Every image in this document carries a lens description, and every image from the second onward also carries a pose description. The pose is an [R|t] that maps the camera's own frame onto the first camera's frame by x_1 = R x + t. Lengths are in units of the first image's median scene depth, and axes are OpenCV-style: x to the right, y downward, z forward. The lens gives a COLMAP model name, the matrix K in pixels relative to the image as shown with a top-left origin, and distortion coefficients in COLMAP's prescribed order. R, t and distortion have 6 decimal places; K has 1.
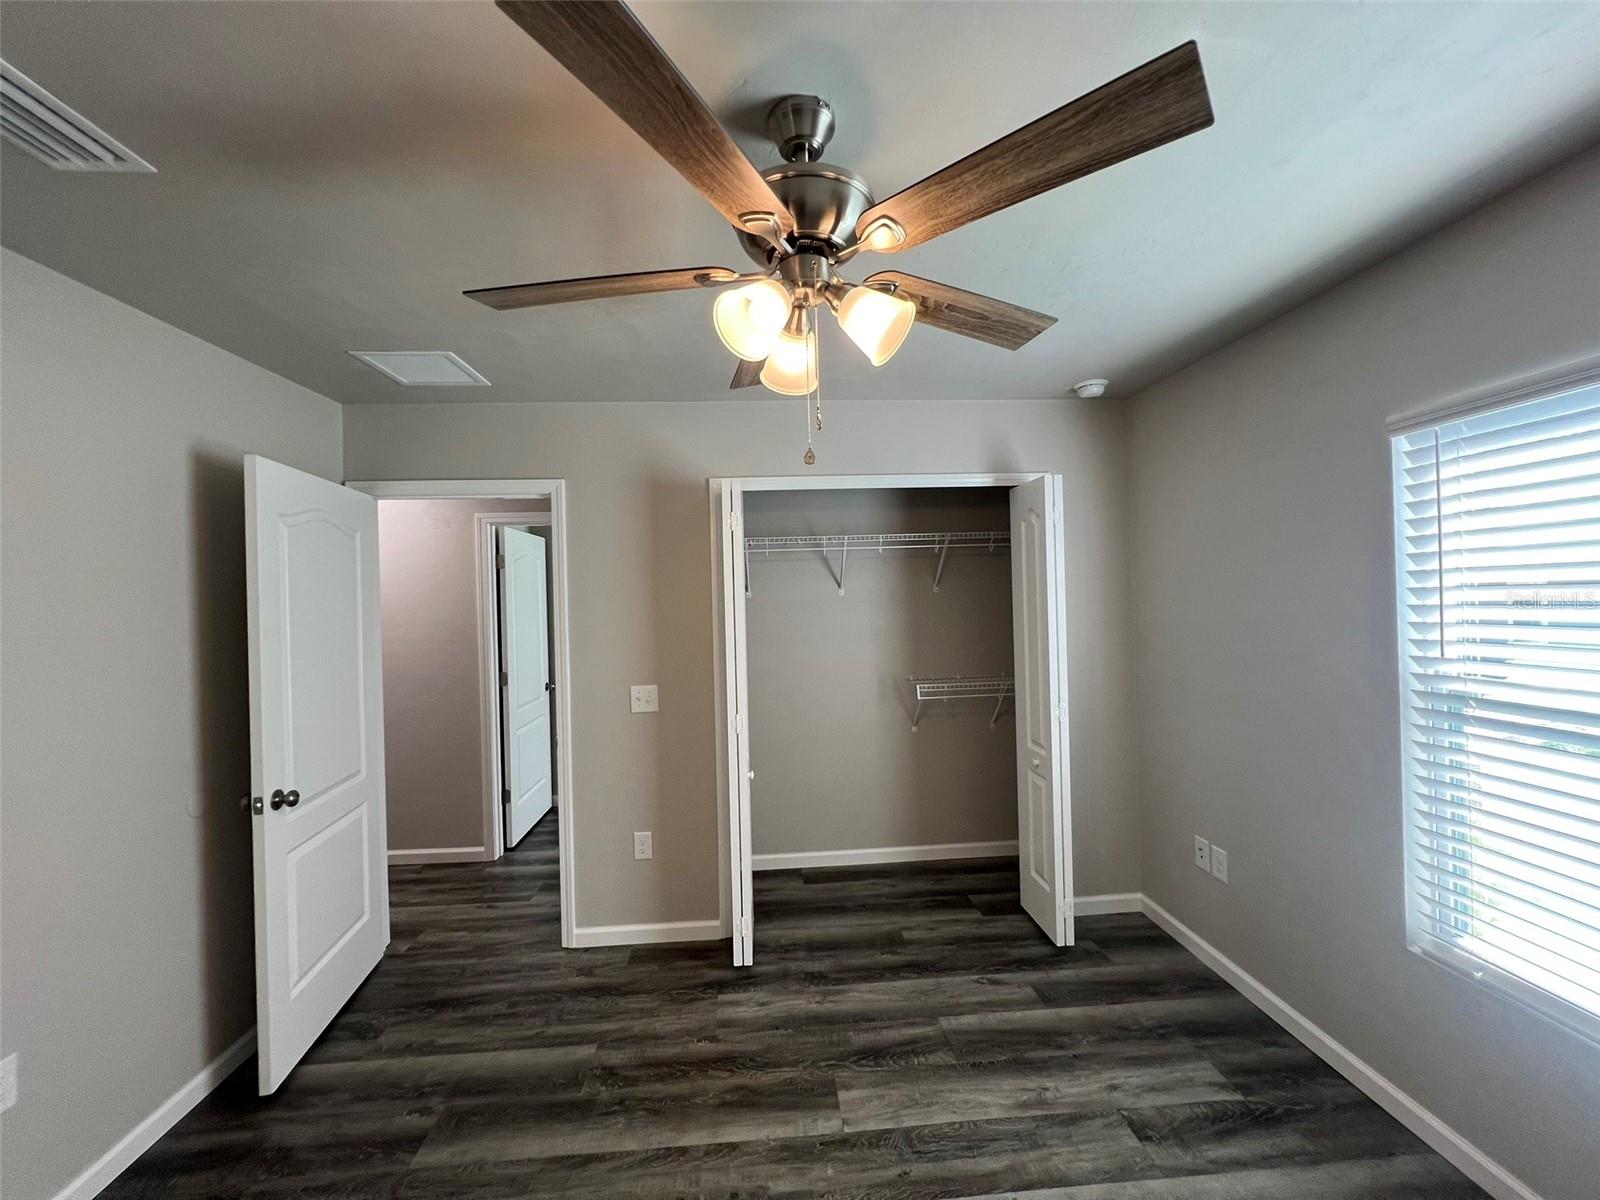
lens RADIAL K [[642.0, 0, 797.7], [0, 642.0, 609.6], [0, 0, 1]] dist [0.001666, 0.000049]
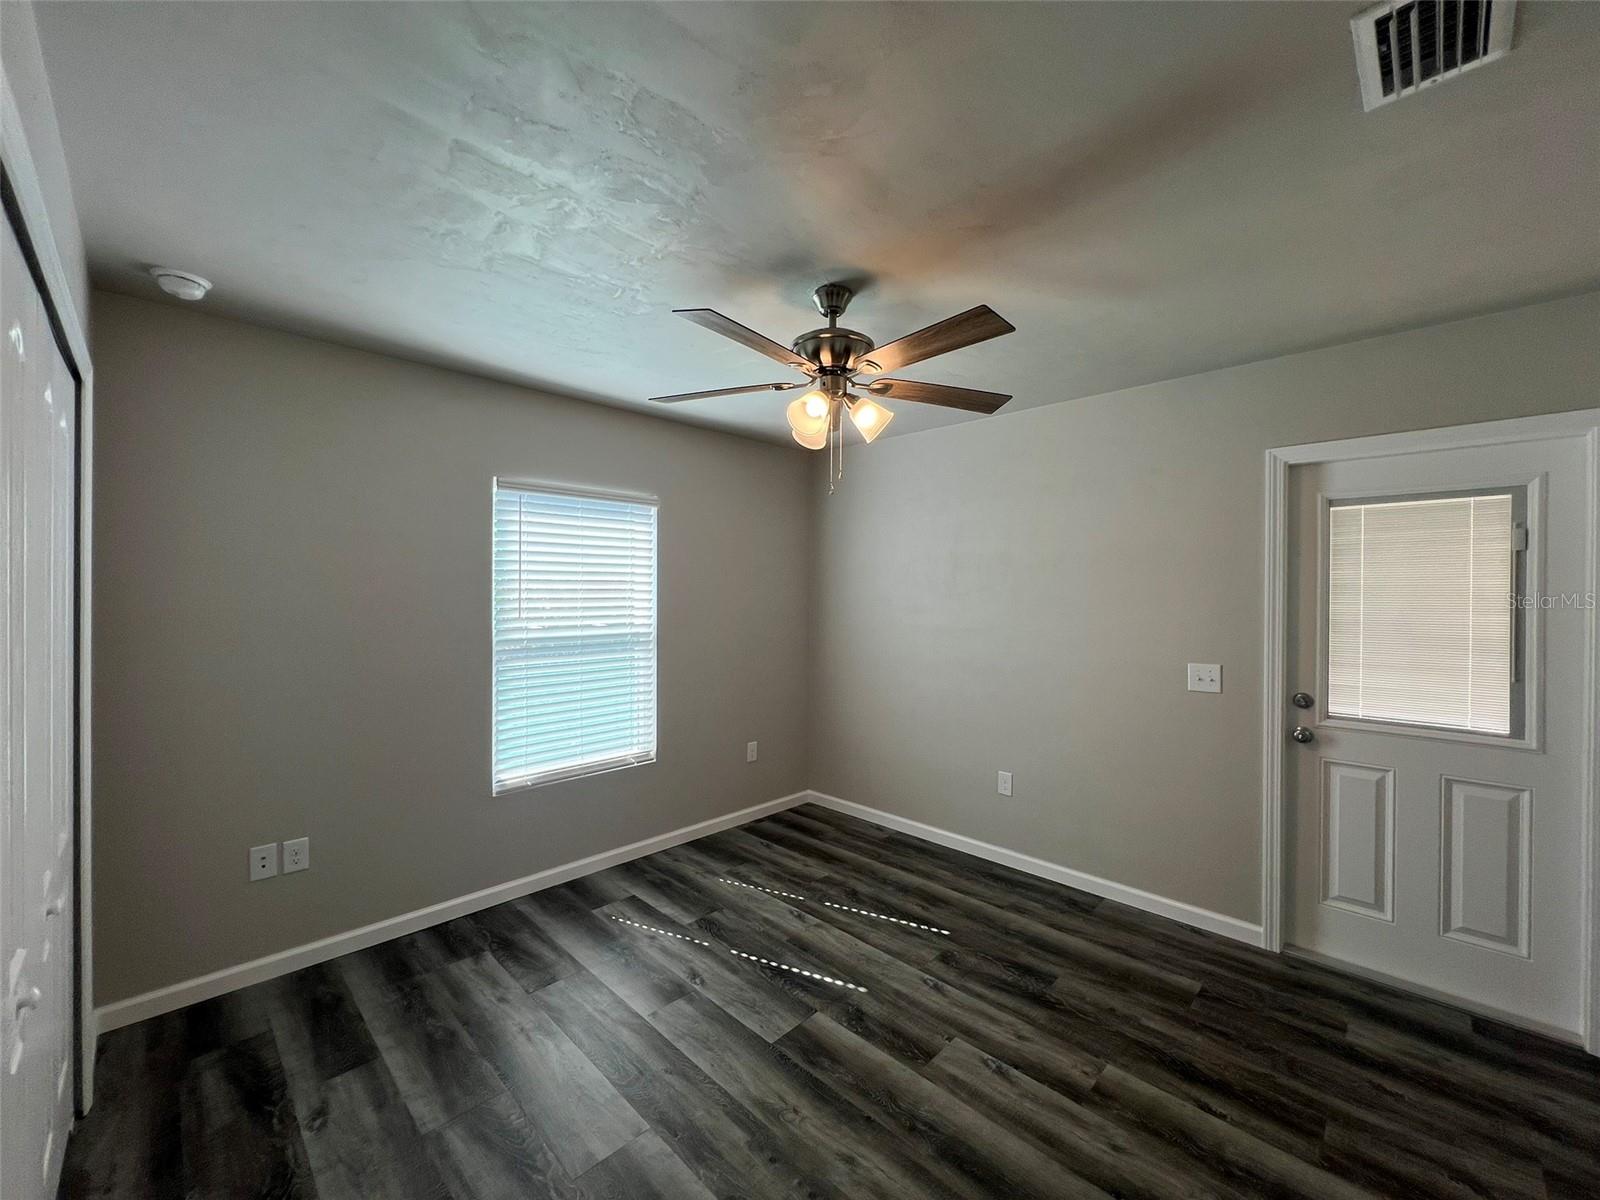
lens RADIAL K [[642.0, 0, 797.7], [0, 642.0, 594.6], [0, 0, 1]] dist [0.001666, 0.000049]
pose [[-0.665935, 0.031123, 0.745361, -0.730496], [0.034173, 0.999353, -0.011198, 0.045050], [-0.745227, 0.018014, -0.666567, 1.329610]]
